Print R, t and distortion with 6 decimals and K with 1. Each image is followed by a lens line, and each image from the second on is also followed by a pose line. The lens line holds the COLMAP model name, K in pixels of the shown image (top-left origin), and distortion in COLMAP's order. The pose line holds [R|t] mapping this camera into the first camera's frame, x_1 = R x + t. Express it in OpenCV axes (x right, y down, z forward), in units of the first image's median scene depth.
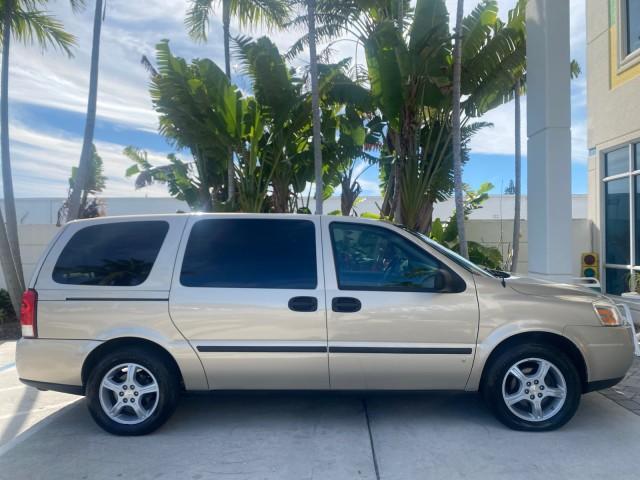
lens RADIAL K [[492.2, 0, 316.4], [0, 492.2, 241.1], [0, 0, 1]] dist [0.004775, -0.002381]
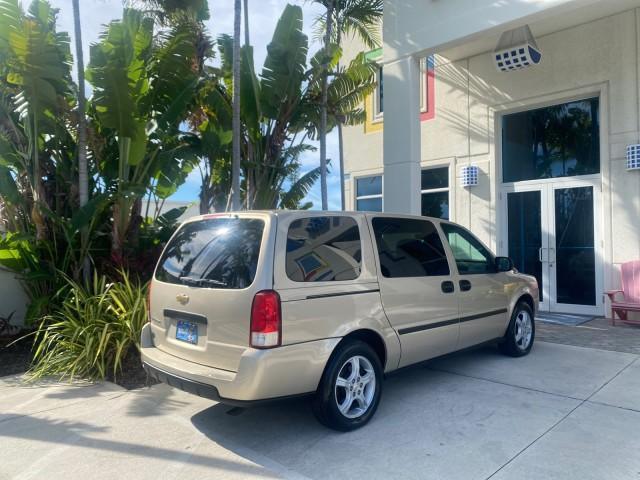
lens RADIAL K [[491.1, 0, 318.5], [0, 491.1, 239.1], [0, 0, 1]] dist [0.009304, -0.000743]
pose [[0.687126, 0.009390, 0.726478, -0.521505], [0.000944, 0.999904, -0.013817, 0.009629], [-0.726538, 0.010180, 0.687051, 0.161246]]
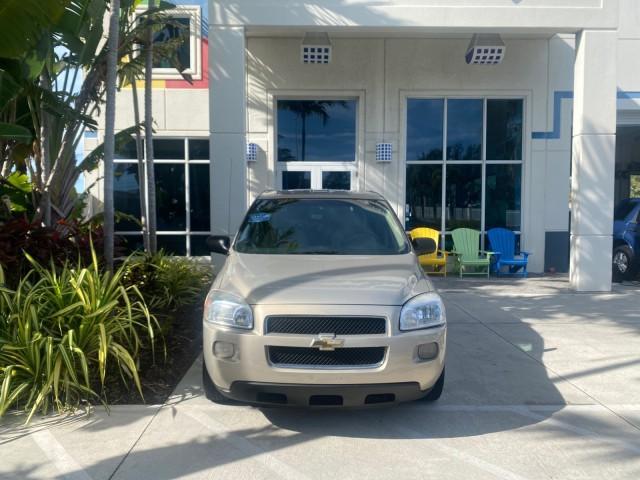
lens RADIAL K [[491.1, 0, 318.5], [0, 491.1, 239.1], [0, 0, 1]] dist [0.009304, -0.000743]
pose [[-0.041636, -0.043324, 0.998193, -0.691245], [-0.004124, 0.999058, 0.043189, 0.011034], [-0.999124, -0.002318, -0.041775, 0.594679]]
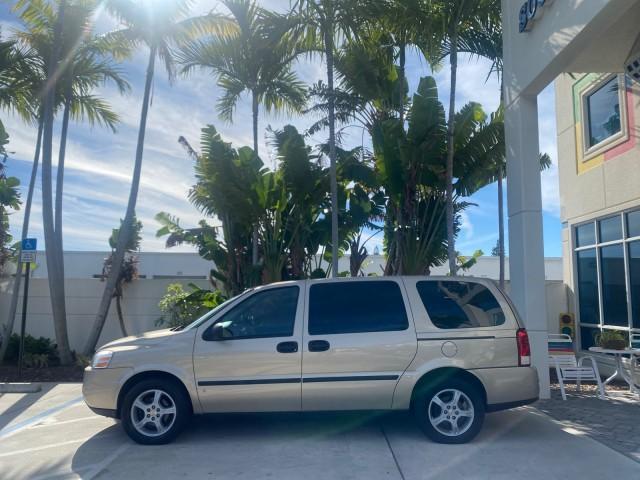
lens RADIAL K [[491.0, 0, 316.8], [0, 491.0, 237.7], [0, 0, 1]] dist [0.012765, -0.000046]
pose [[0.999564, 0.021402, 0.020361, -0.055554], [-0.018861, 0.992867, -0.117728, -0.004311], [-0.022735, 0.117292, 0.992837, -0.156282]]
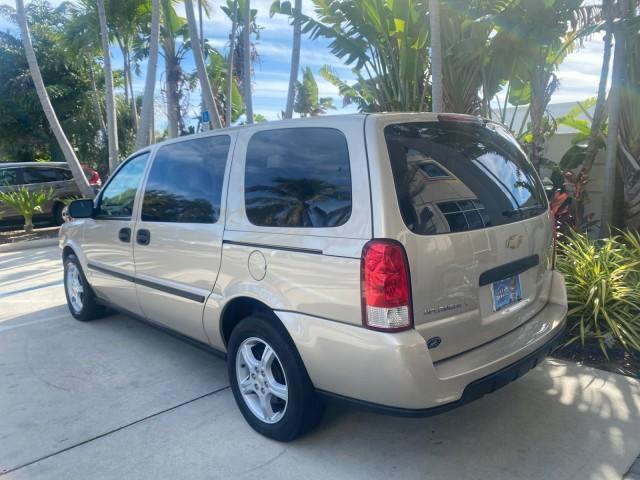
lens RADIAL K [[499.0, 0, 320.4], [0, 499.0, 238.5], [0, 0, 1]] dist [0.001715, -0.004208]
pose [[0.715859, 0.104067, -0.690446, 0.361595], [0.006706, 0.987761, 0.155831, -0.006786], [0.698212, -0.116183, 0.706400, 0.266274]]
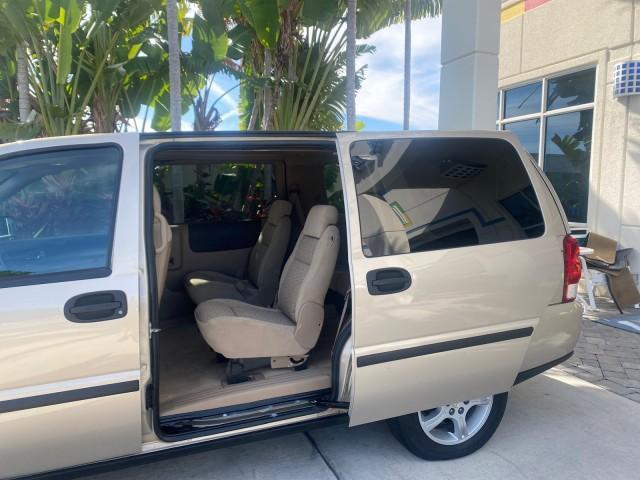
lens RADIAL K [[499.0, 0, 320.4], [0, 499.0, 238.5], [0, 0, 1]] dist [0.001715, -0.004208]
pose [[0.923317, -0.020892, 0.383471, -0.069739], [-0.016562, 0.995424, 0.094111, 0.004727], [-0.383683, -0.093246, 0.918745, 0.213764]]
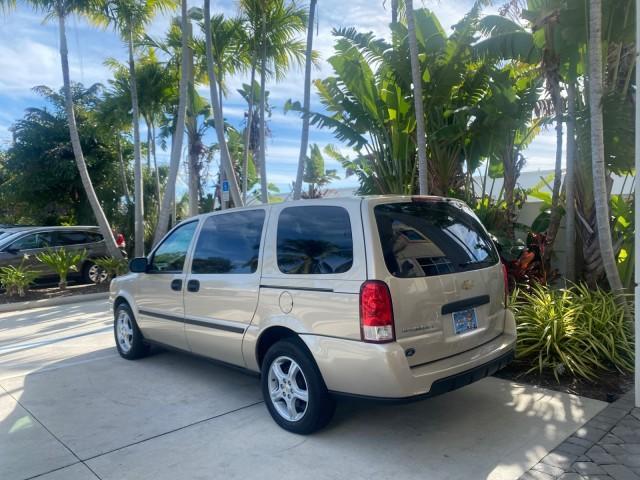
lens RADIAL K [[499.0, 0, 320.4], [0, 499.0, 238.5], [0, 0, 1]] dist [0.001715, -0.004208]
pose [[0.711051, 0.017320, -0.702927, 0.445980], [0.009226, 0.999381, 0.033957, -0.012476], [0.703080, -0.030631, 0.710451, 0.170672]]
